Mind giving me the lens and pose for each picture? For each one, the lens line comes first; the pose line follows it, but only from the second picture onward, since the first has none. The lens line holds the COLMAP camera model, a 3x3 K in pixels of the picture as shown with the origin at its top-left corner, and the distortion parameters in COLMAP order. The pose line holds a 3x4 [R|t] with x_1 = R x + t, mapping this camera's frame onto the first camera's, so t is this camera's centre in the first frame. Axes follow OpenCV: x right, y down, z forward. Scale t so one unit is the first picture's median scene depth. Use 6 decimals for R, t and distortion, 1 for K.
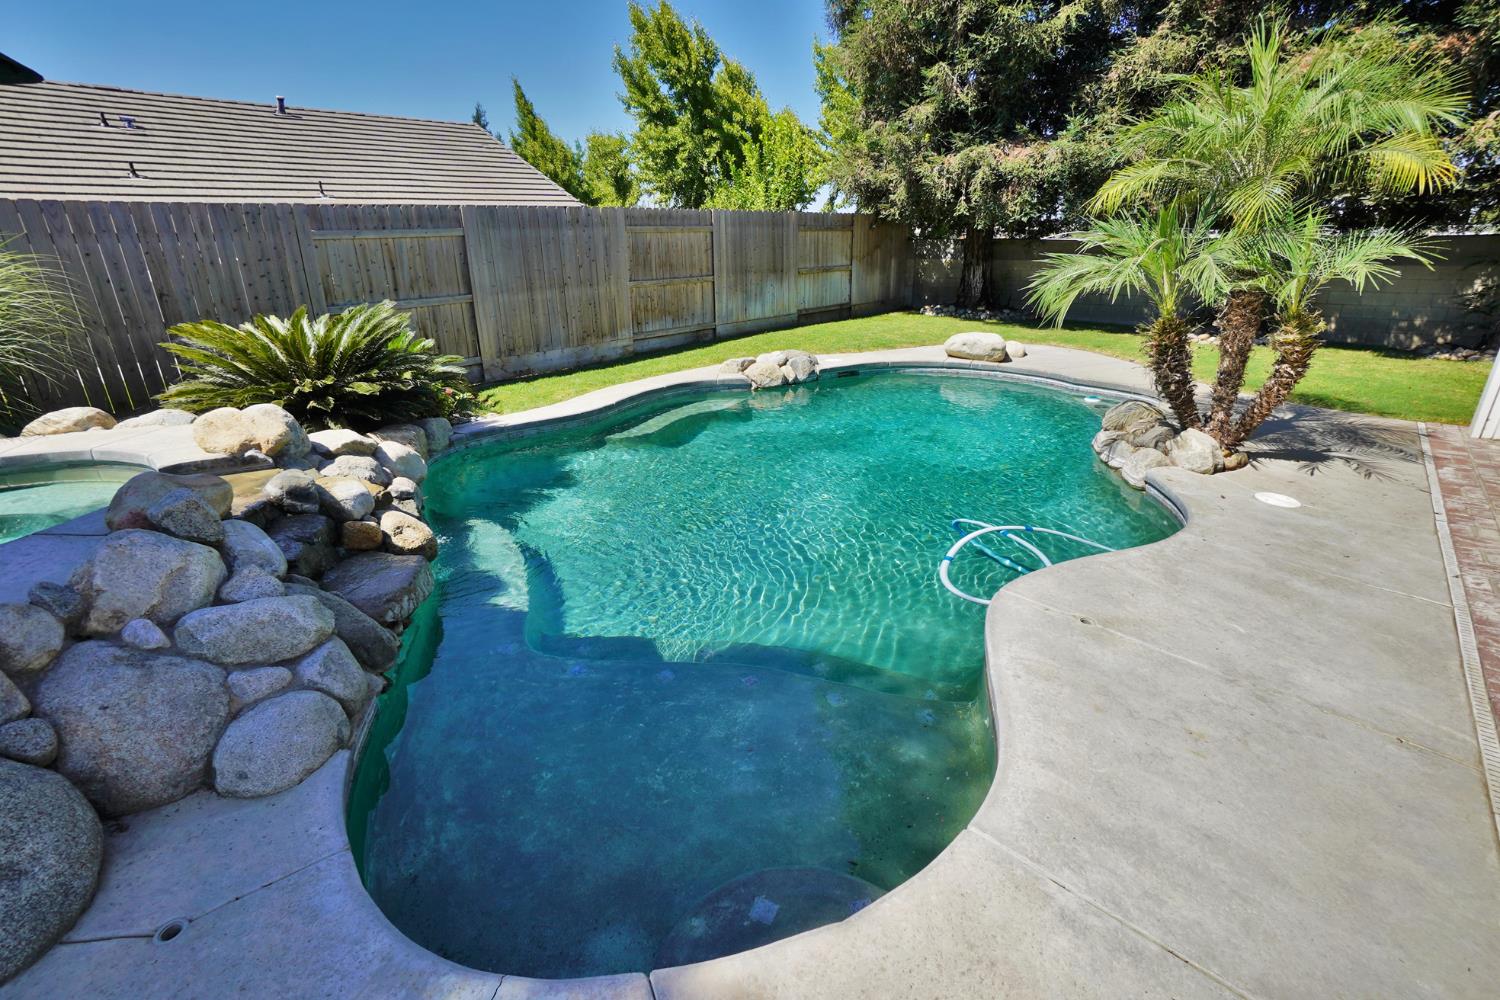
lens RADIAL K [[656.0, 0, 713.7], [0, 656.0, 494.2], [0, 0, 1]] dist [-0.058550, 0.019456]
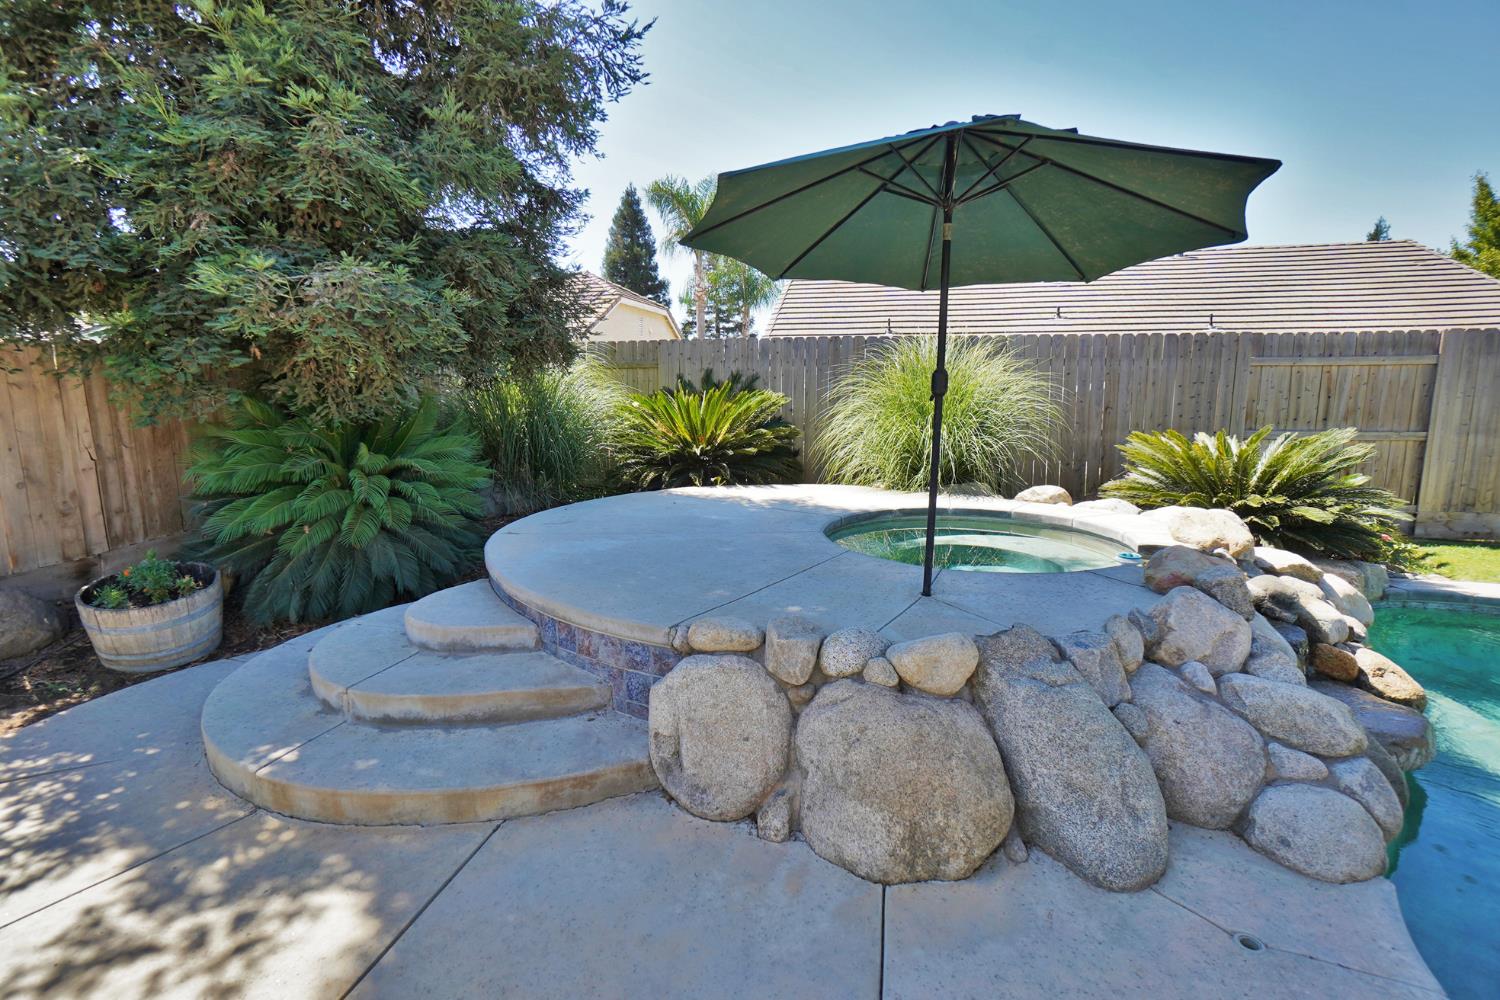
lens RADIAL K [[656.0, 0, 751.6], [0, 656.0, 495.4], [0, 0, 1]] dist [-0.058550, 0.019456]
pose [[0.496680, 0.158463, -0.853345, -0.158150], [-0.313916, 0.949429, -0.006406, 0.075836], [0.809176, 0.271061, 0.521307, -0.168766]]
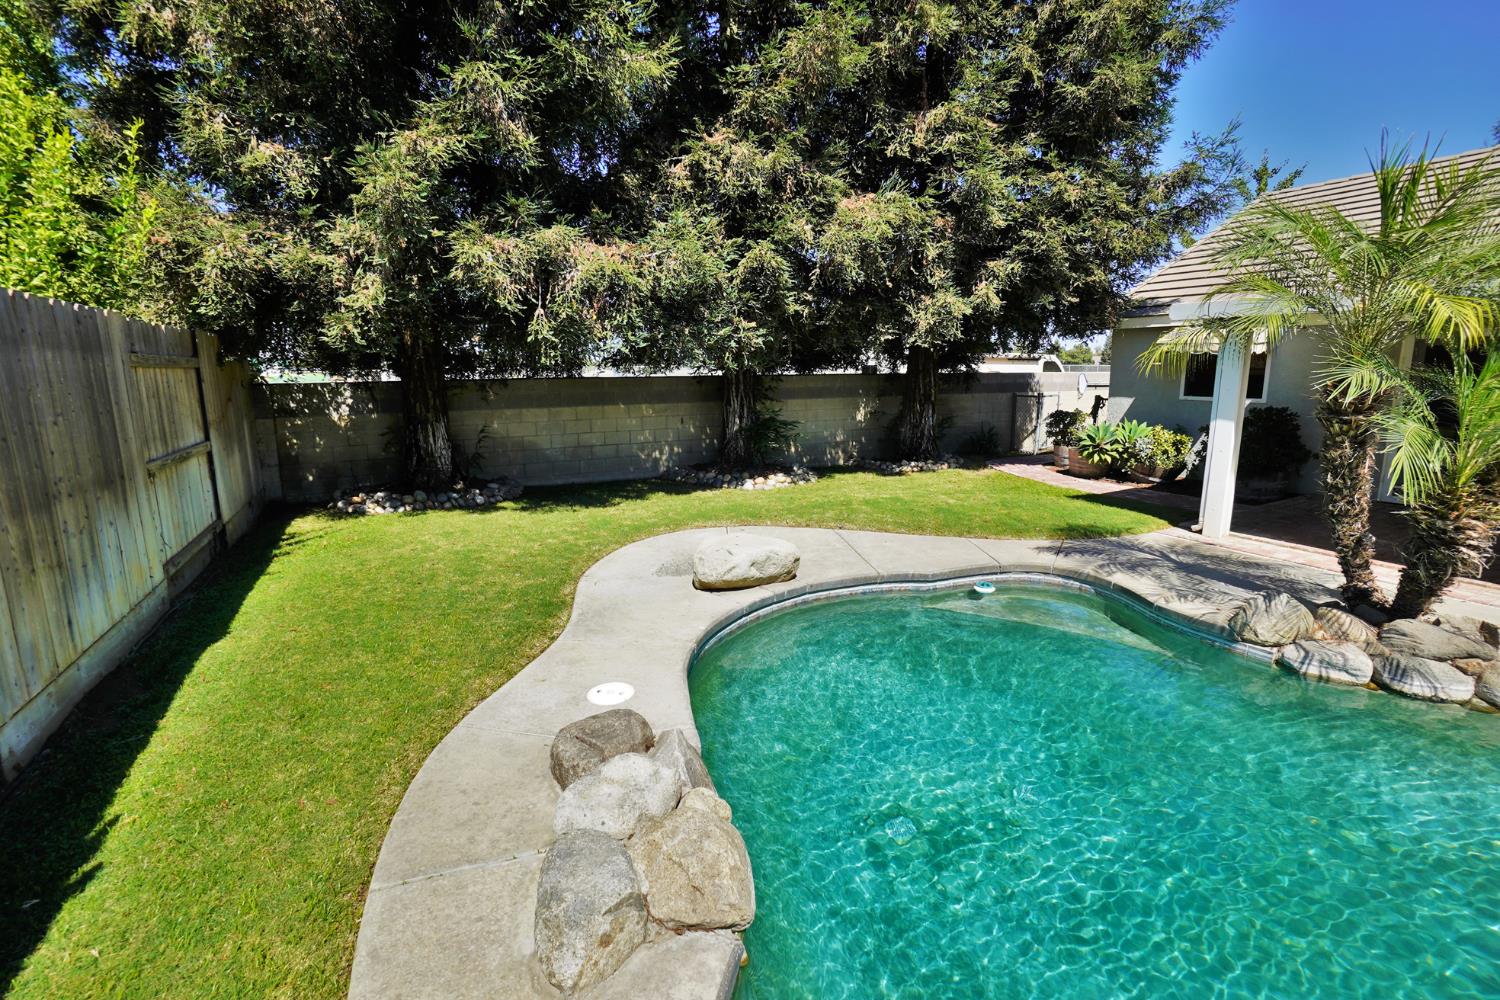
lens RADIAL K [[656.0, 0, 743.2], [0, 656.0, 491.2], [0, 0, 1]] dist [-0.058550, 0.019456]
pose [[0.325564, -0.153789, 0.932929, -0.237416], [0.343174, 0.938621, 0.034970, -0.594162], [-0.881045, 0.308772, 0.358358, 1.503385]]
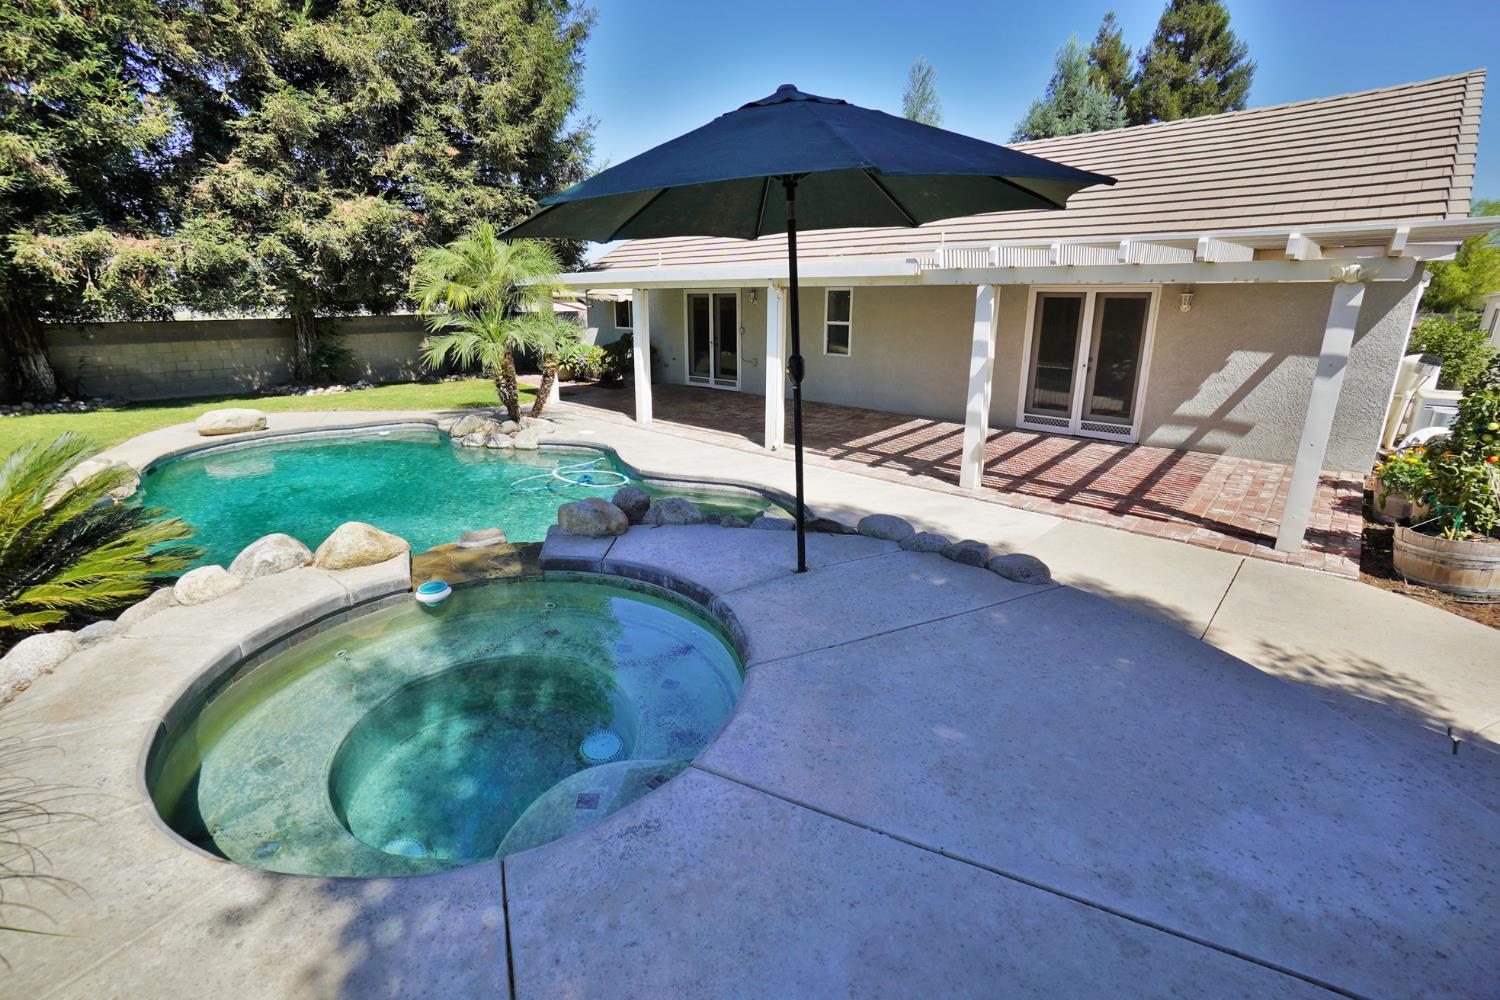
lens RADIAL K [[656.0, 0, 739.5], [0, 656.0, 493.0], [0, 0, 1]] dist [-0.058550, 0.019456]
pose [[0.001638, -0.260030, 0.965599, -1.251263], [0.359852, 0.901067, 0.242042, -0.149041], [-0.933008, 0.347077, 0.095048, 0.306974]]
